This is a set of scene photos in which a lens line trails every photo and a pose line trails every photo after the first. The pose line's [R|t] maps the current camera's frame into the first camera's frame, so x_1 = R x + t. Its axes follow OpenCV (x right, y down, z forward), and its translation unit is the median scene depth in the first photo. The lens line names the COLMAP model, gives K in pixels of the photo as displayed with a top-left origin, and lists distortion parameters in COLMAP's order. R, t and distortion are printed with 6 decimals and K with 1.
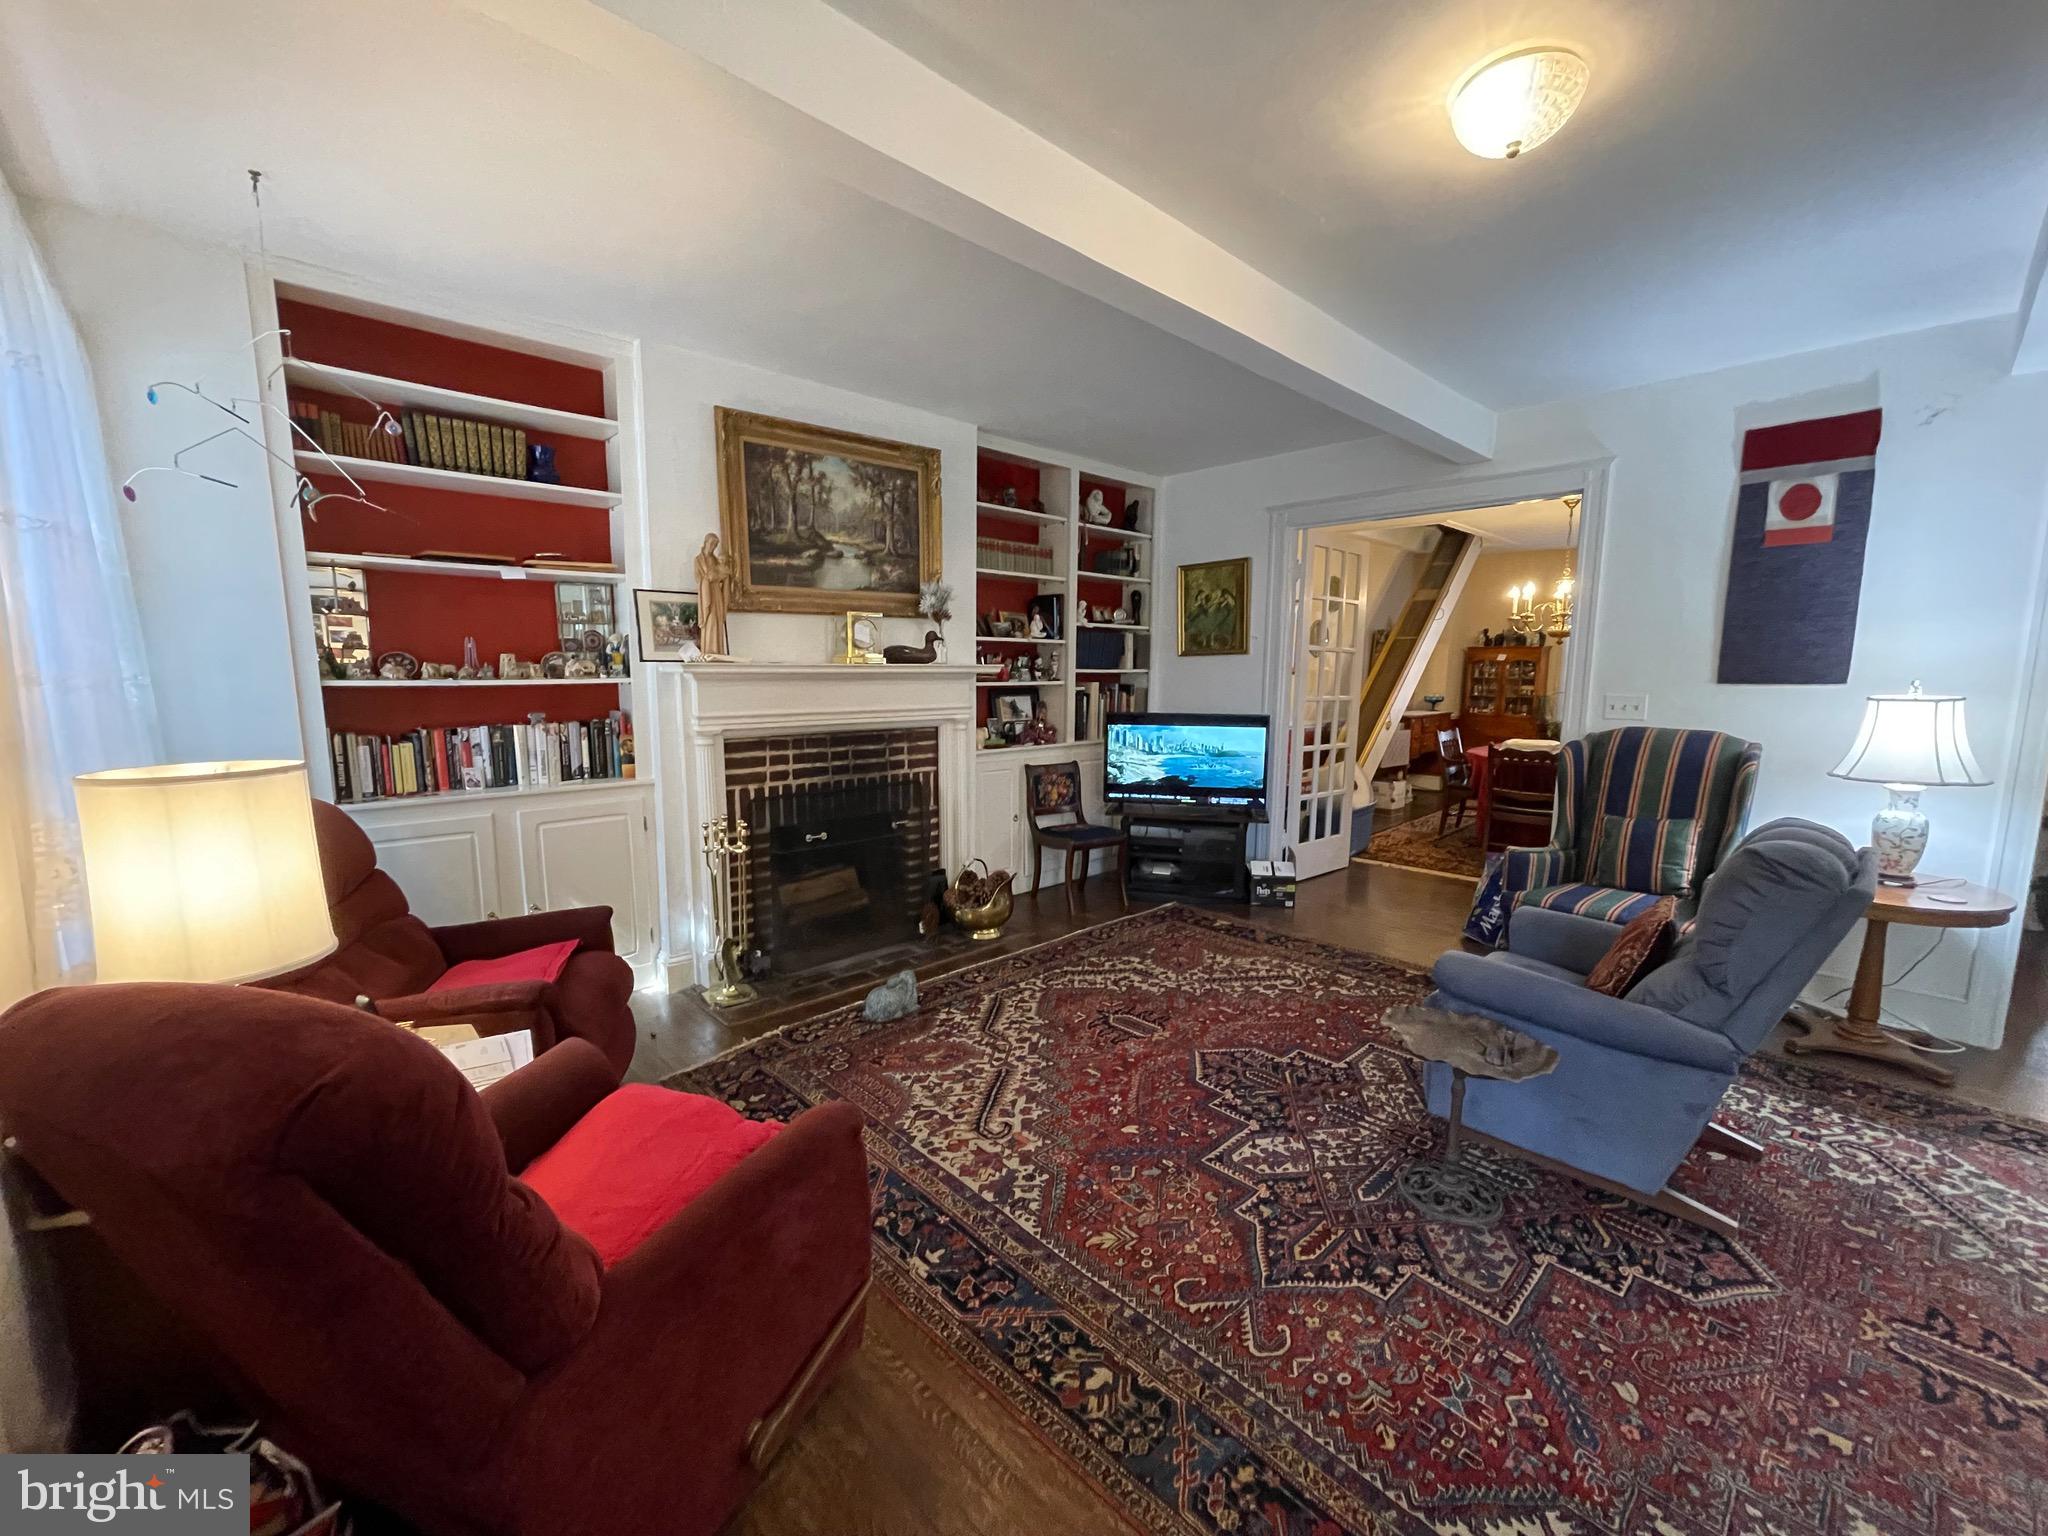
lens RADIAL K [[820.6, 0, 1025.3], [0, 820.6, 773.5], [0, 0, 1]] dist [-0.006548, 0.000684]
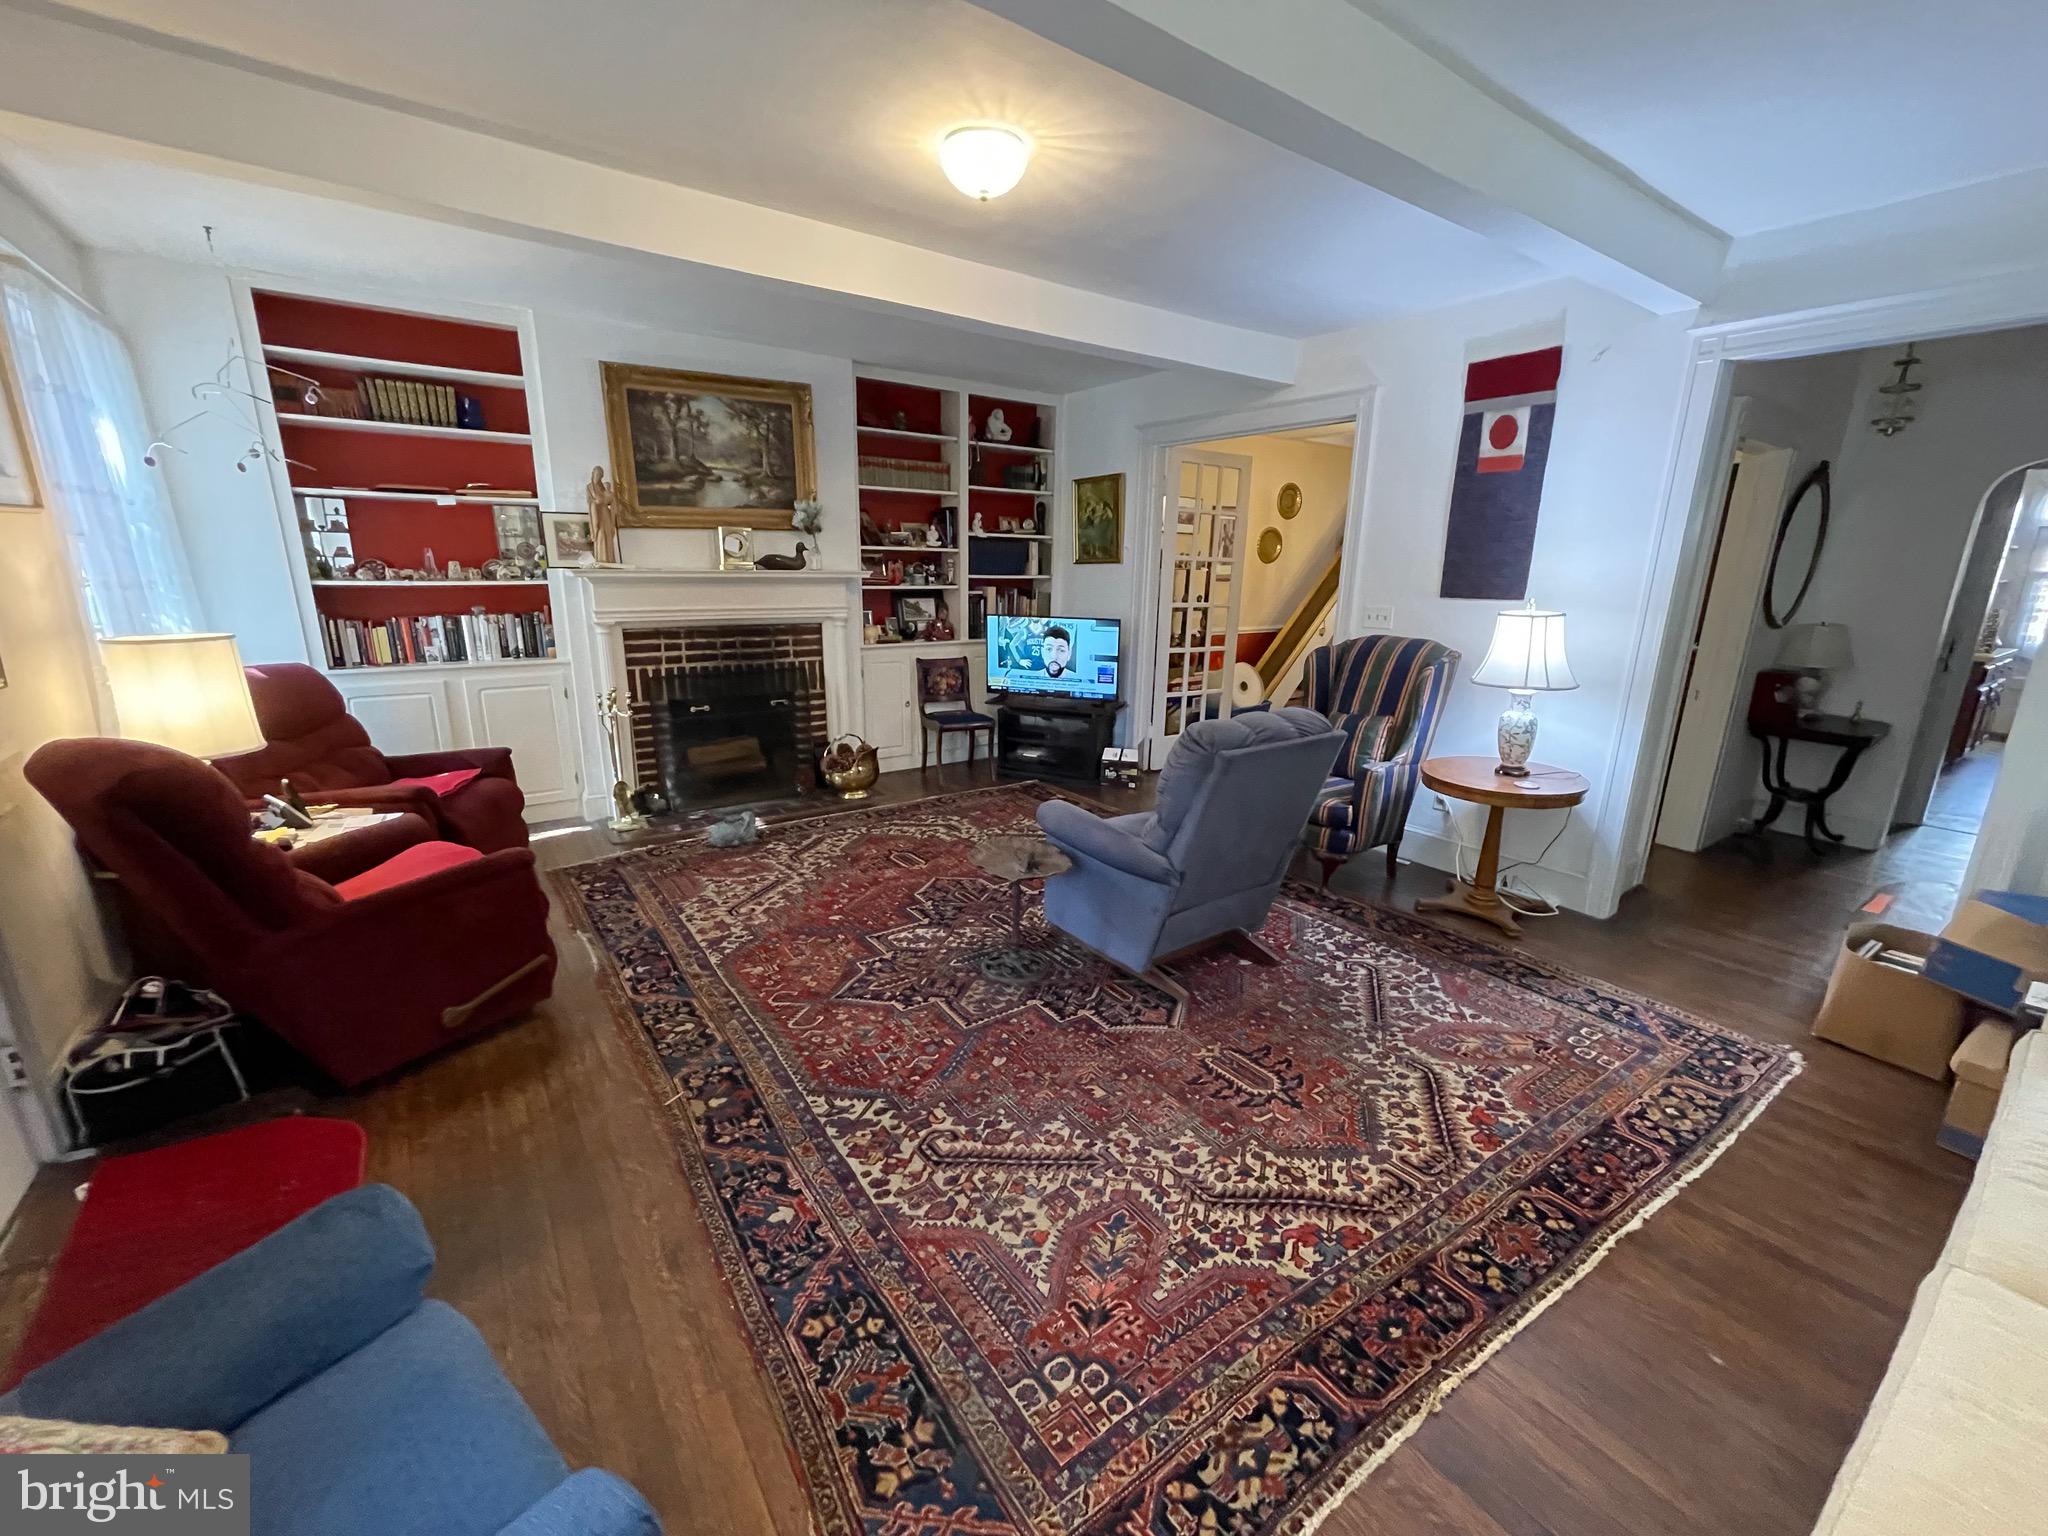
lens RADIAL K [[820.6, 0, 1021.3], [0, 820.6, 770.7], [0, 0, 1]] dist [-0.006548, 0.000684]
pose [[0.991146, 0.042473, -0.125802, 0.444418], [-0.027629, 0.992692, 0.117467, 0.010258], [0.129872, -0.112951, 0.985076, -0.220507]]
